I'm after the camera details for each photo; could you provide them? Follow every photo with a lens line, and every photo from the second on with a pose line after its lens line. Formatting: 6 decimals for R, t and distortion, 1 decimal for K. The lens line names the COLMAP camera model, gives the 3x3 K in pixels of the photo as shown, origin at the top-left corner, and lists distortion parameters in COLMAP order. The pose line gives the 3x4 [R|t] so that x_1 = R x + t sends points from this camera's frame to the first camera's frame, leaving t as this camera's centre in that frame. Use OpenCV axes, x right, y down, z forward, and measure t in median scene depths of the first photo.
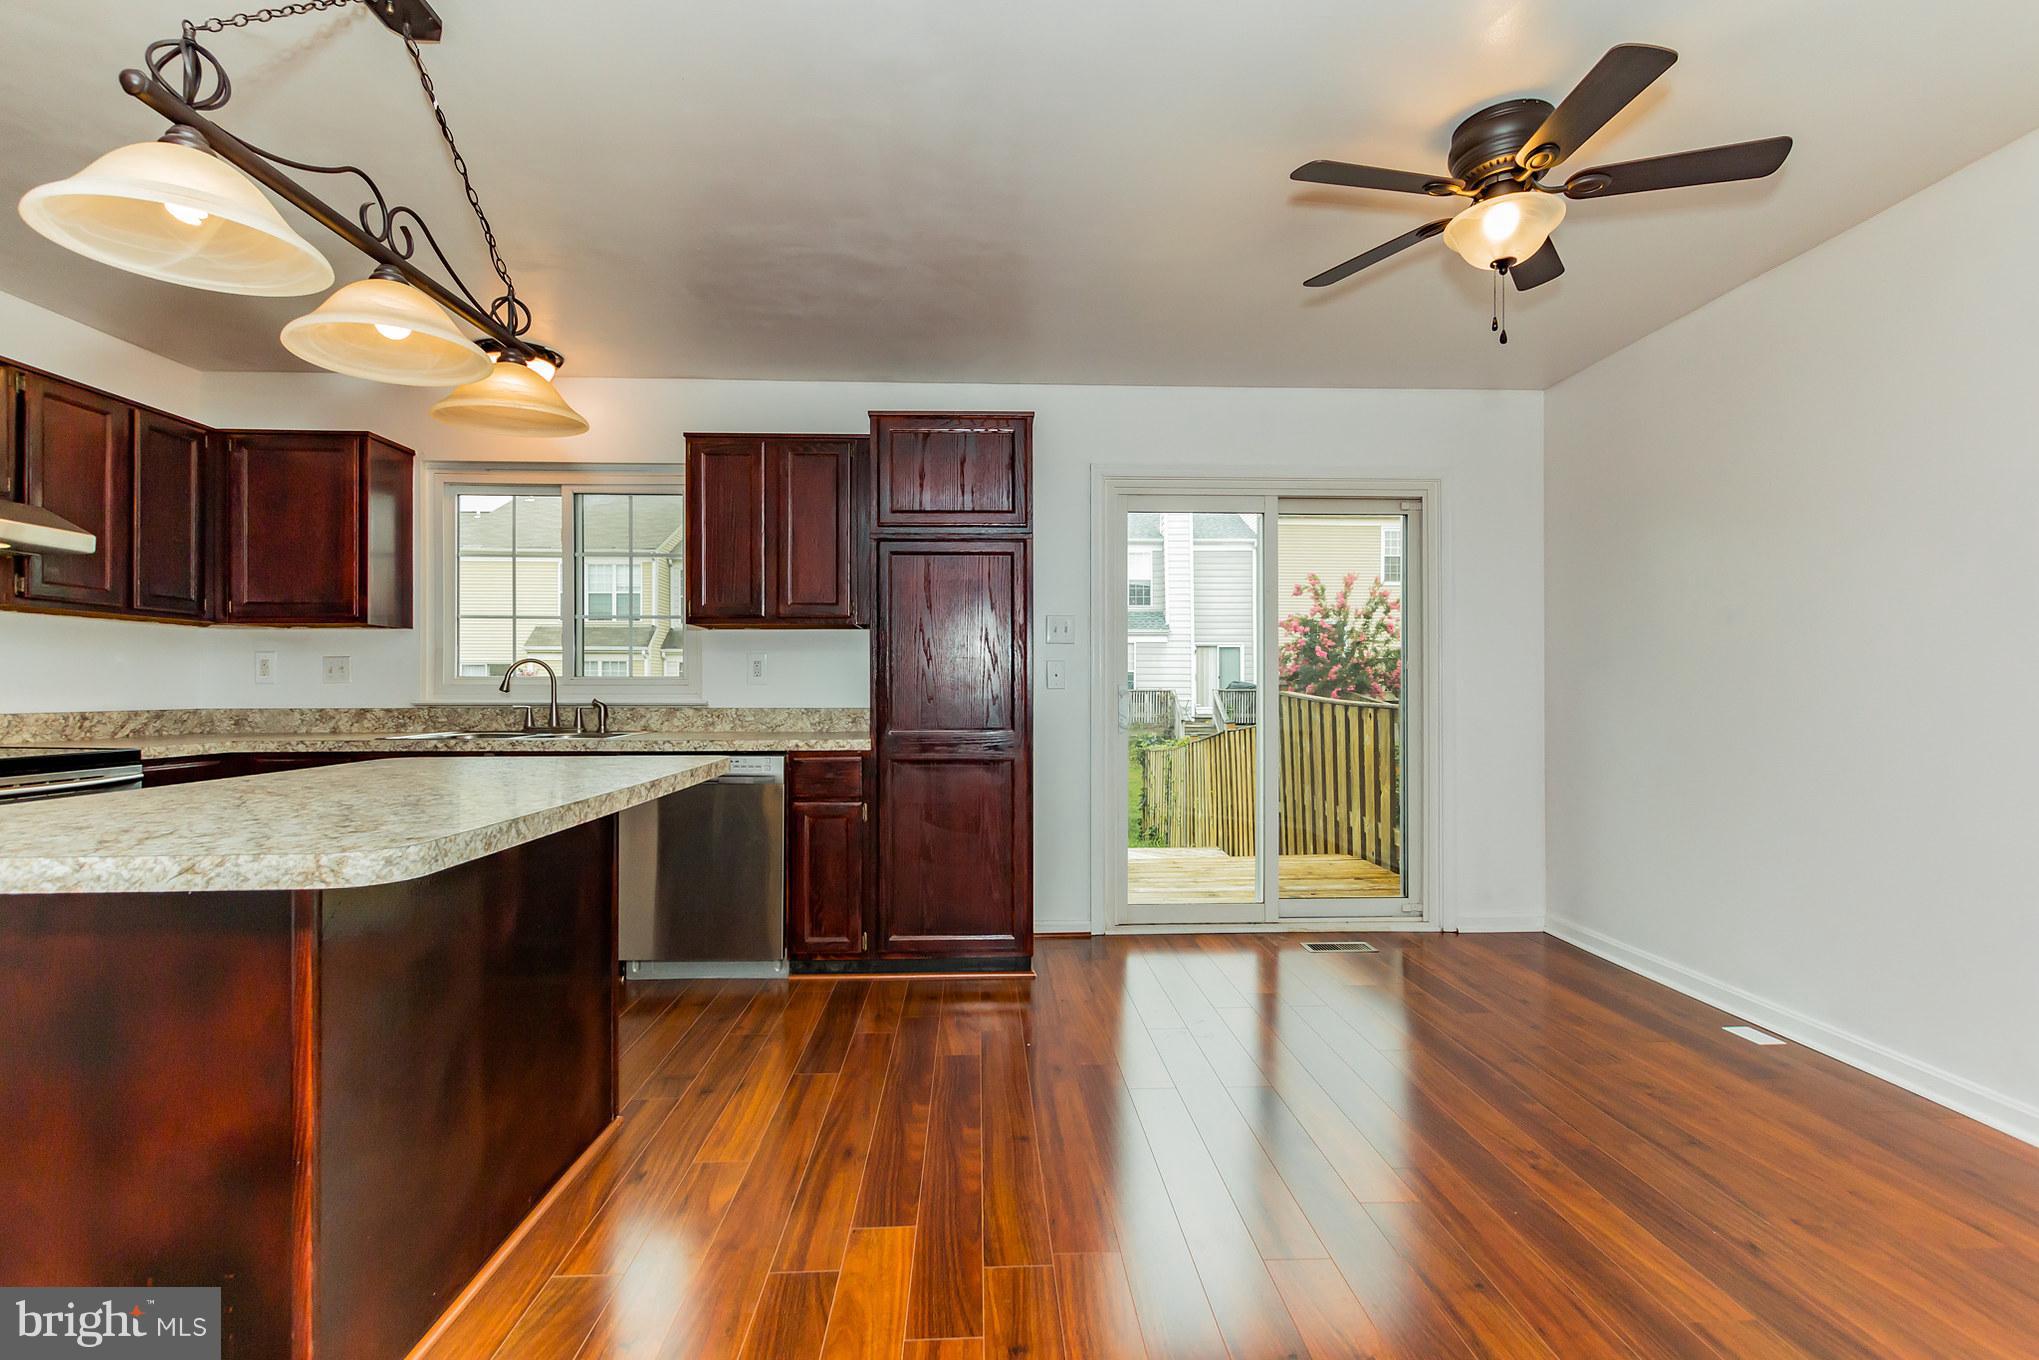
lens RADIAL K [[923.2, 0, 1019.6], [0, 923.2, 683.4], [0, 0, 1]] dist [0.001228, -0.000725]
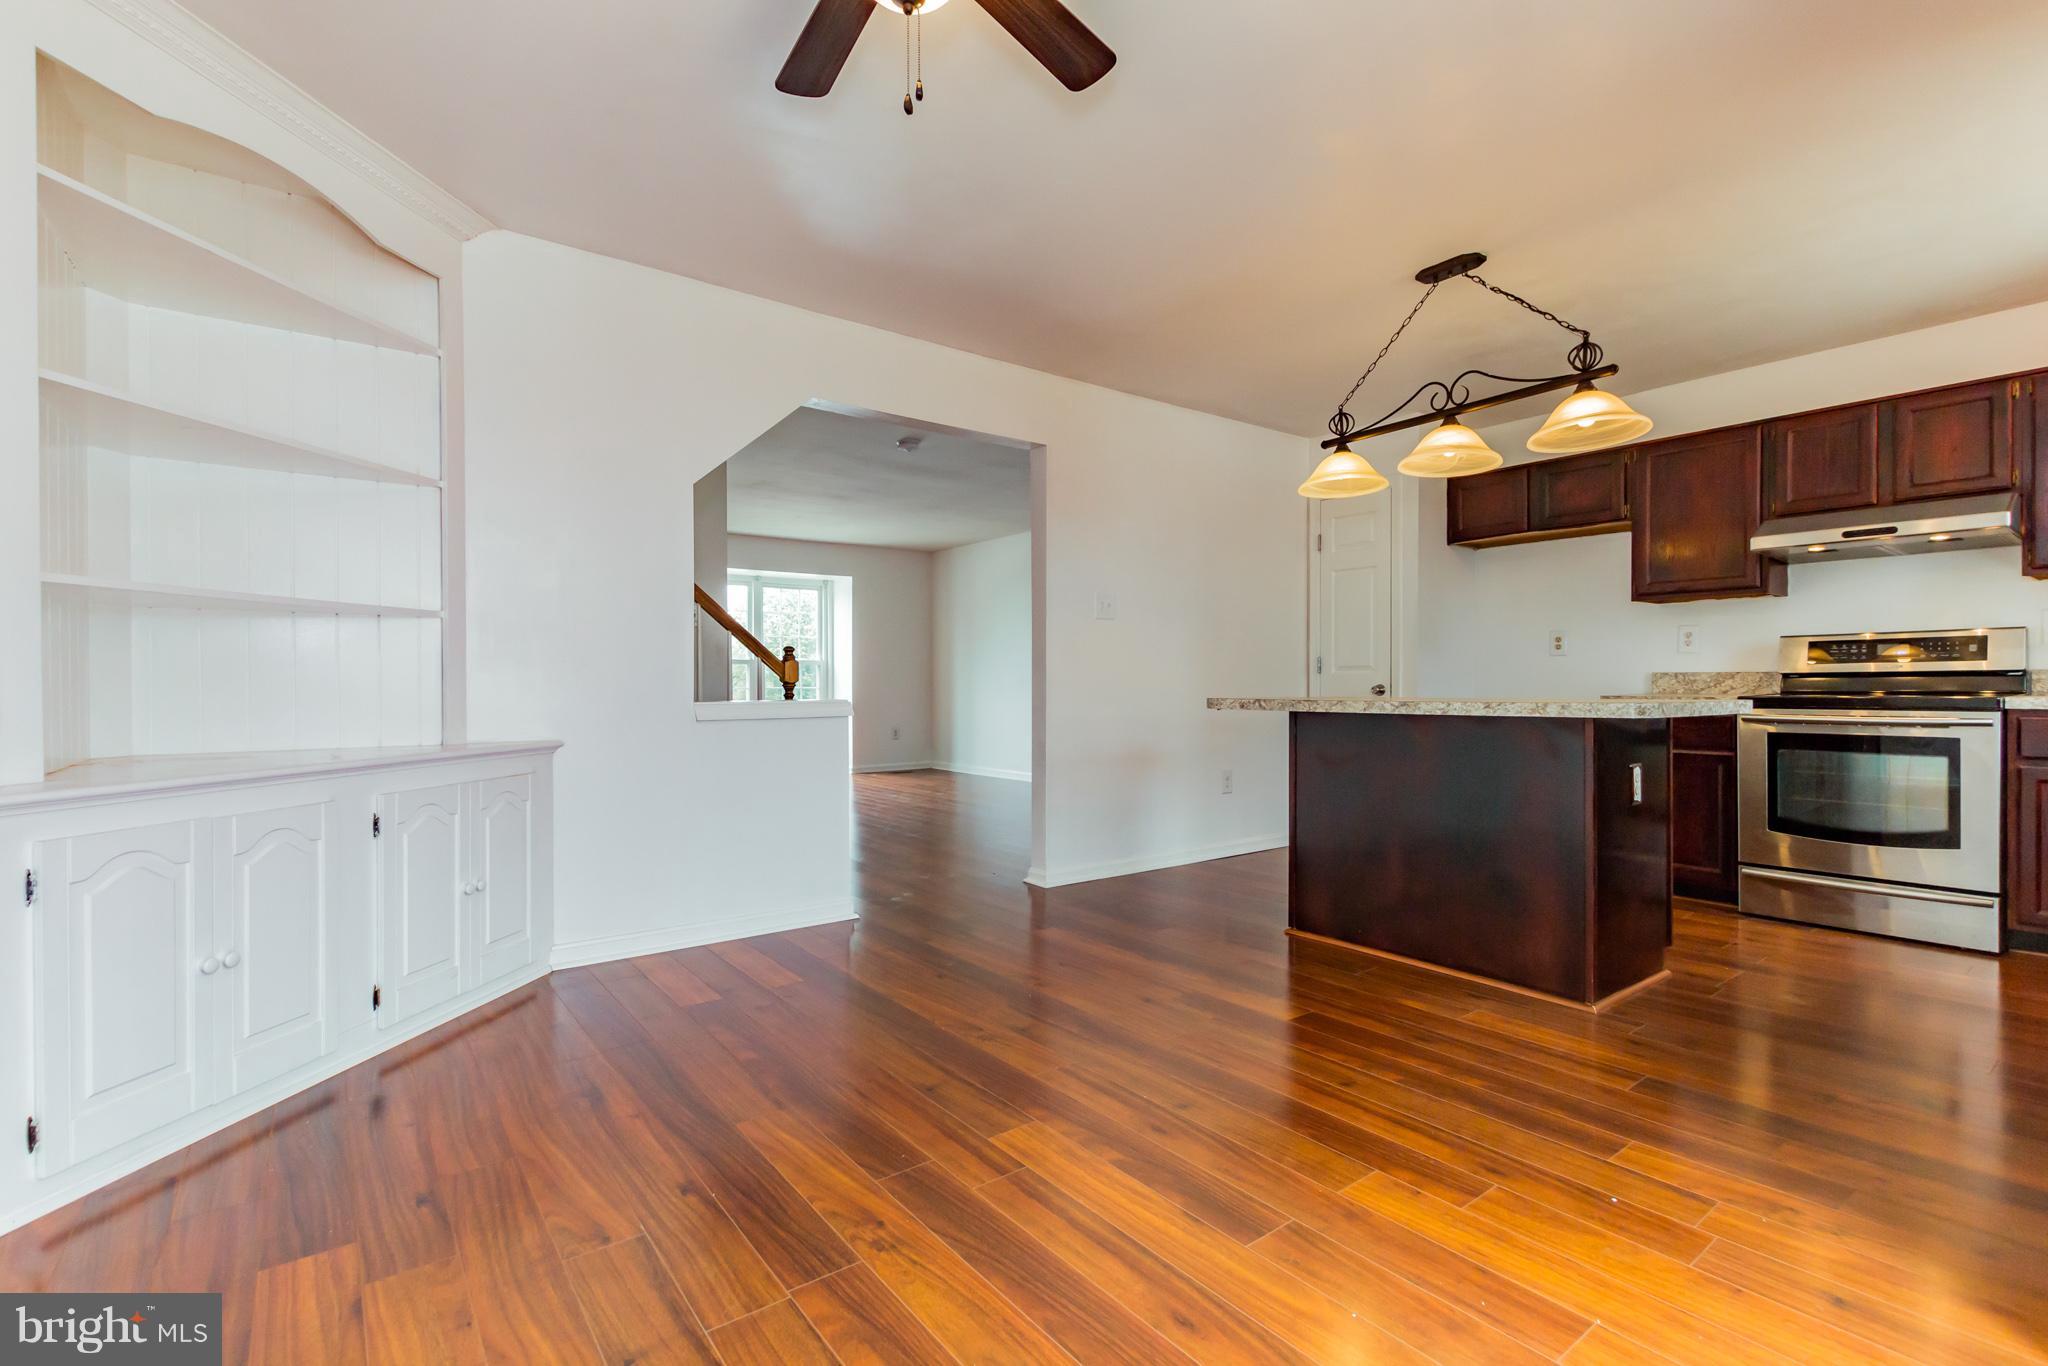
lens RADIAL K [[927.3, 0, 1024.1], [0, 927.3, 686.4], [0, 0, 1]] dist [0.001228, -0.000725]
pose [[-0.823328, 0.003654, -0.567554, 0.457856], [0.006342, 0.999976, -0.002763, 0.036376], [0.567530, -0.005875, -0.823332, 0.873636]]
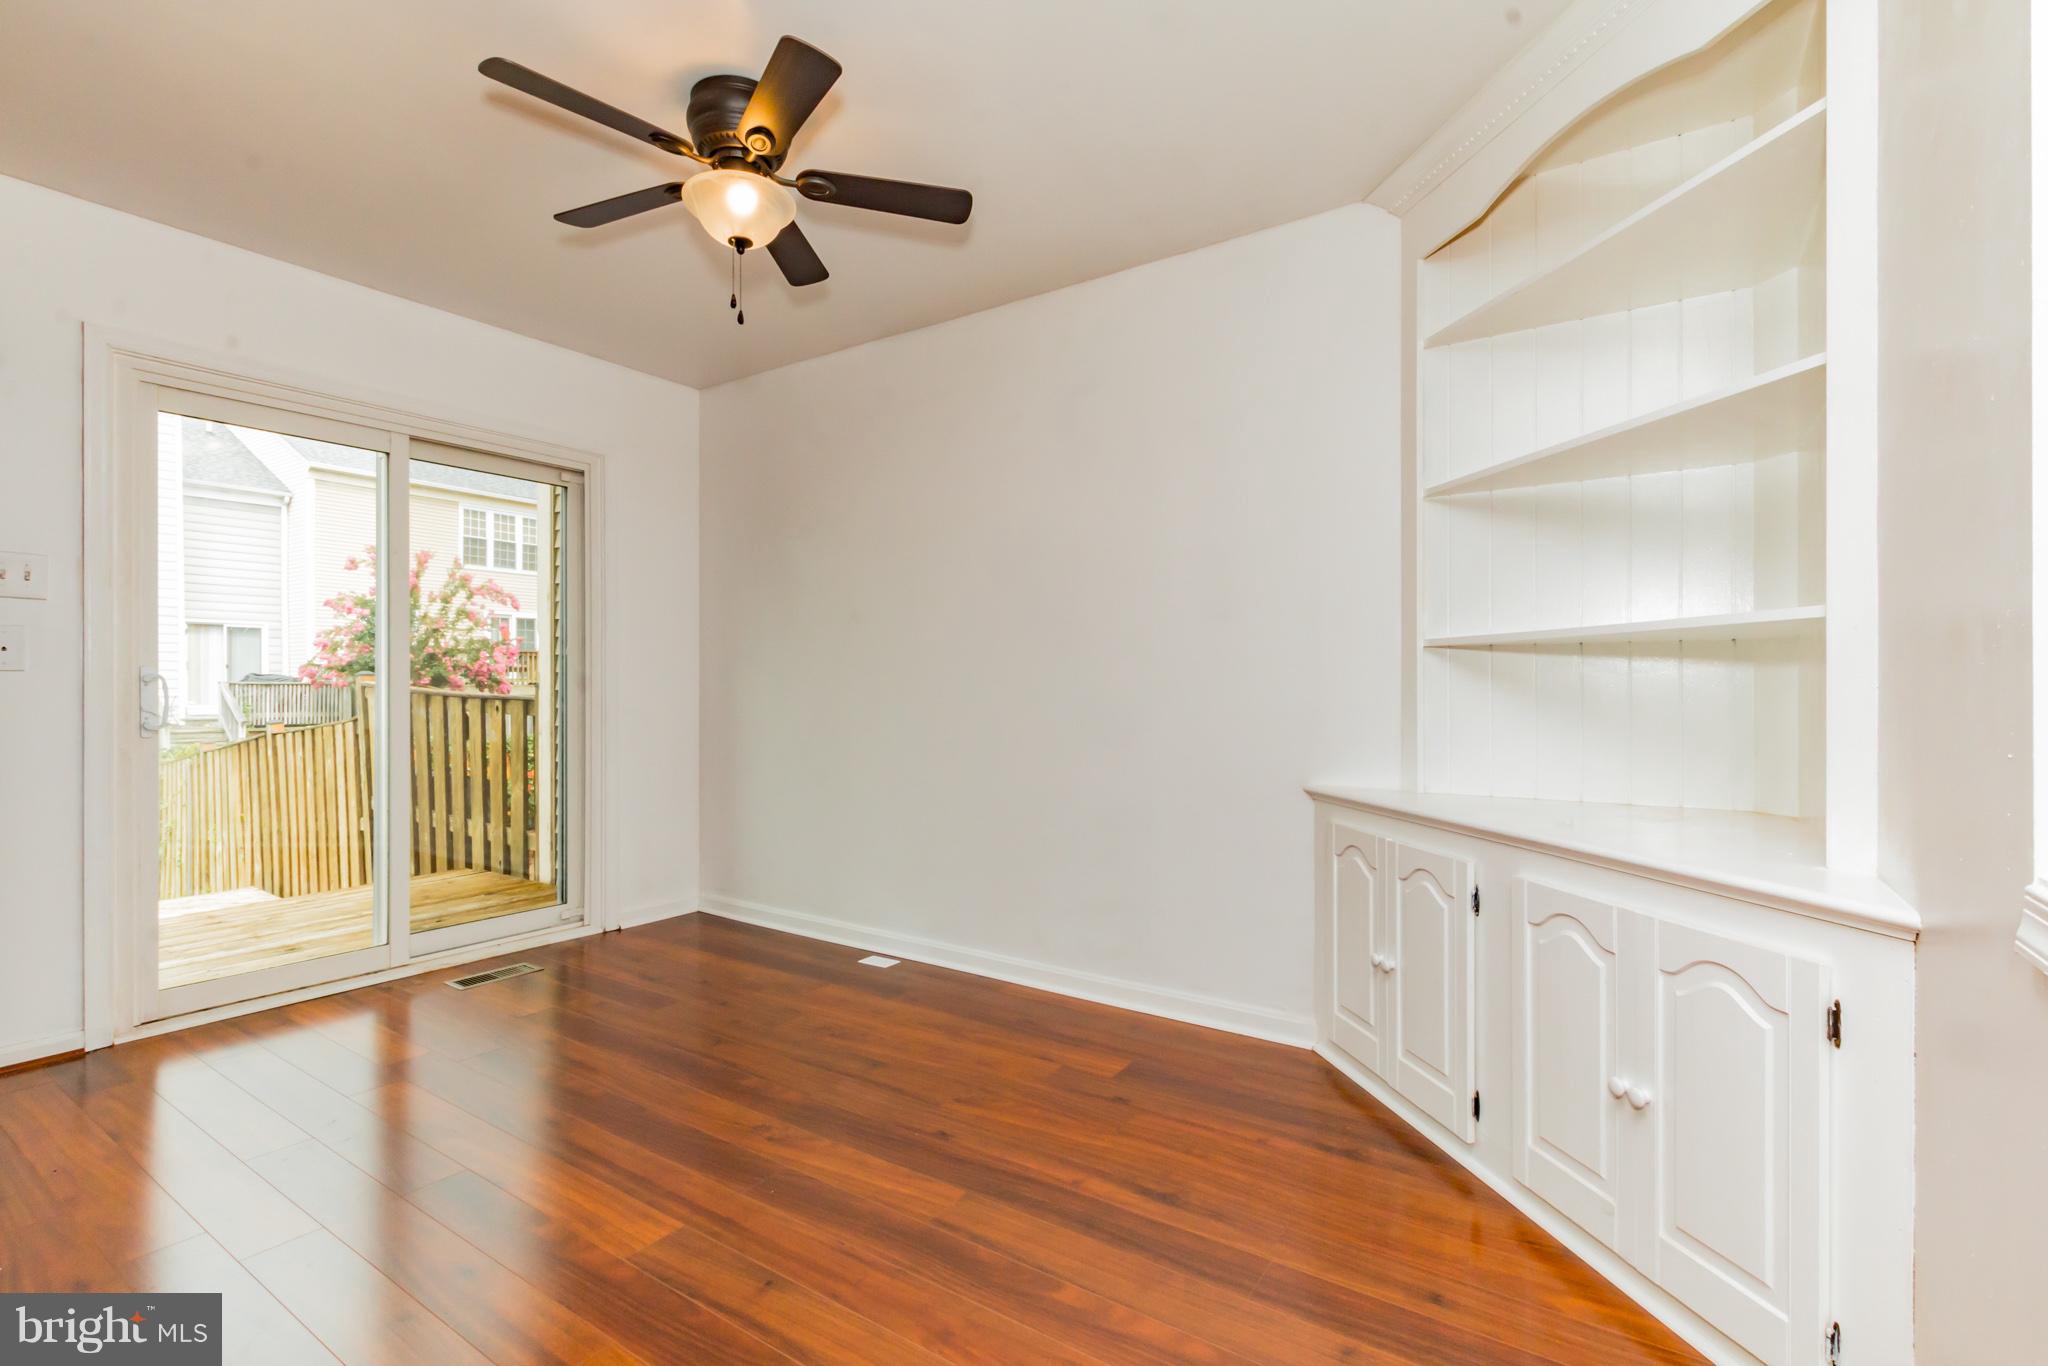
lens RADIAL K [[927.3, 0, 1024.1], [0, 927.3, 686.4], [0, 0, 1]] dist [0.001228, -0.000725]
pose [[0.597216, -0.000345, 0.802080, -0.050065], [-0.006927, 0.999960, 0.005587, 0.007345], [-0.802050, -0.008893, 0.597190, 0.084497]]
